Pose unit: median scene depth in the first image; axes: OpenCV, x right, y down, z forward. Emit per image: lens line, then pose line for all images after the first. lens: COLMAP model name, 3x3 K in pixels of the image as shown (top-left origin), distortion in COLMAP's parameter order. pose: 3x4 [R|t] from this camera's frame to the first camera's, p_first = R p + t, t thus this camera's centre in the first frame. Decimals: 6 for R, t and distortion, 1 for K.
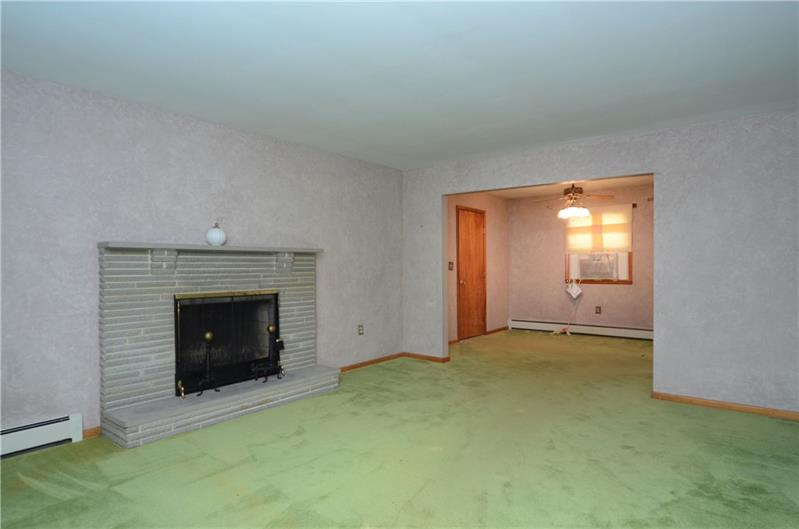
lens RADIAL K [[450.7, 0, 388.6], [0, 450.7, 277.0], [0, 0, 1]] dist [0.002053, 0.000276]
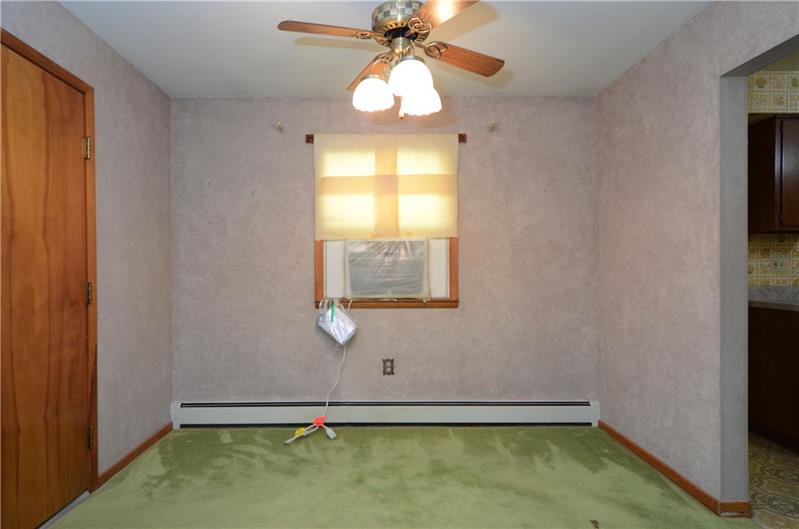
lens RADIAL K [[450.7, 0, 388.6], [0, 450.7, 277.0], [0, 0, 1]] dist [0.002053, 0.000276]
pose [[0.751899, -0.002682, 0.659273, 0.173670], [0.011159, 0.999900, -0.008659, -0.011722], [-0.659184, 0.013867, 0.751854, 0.673405]]
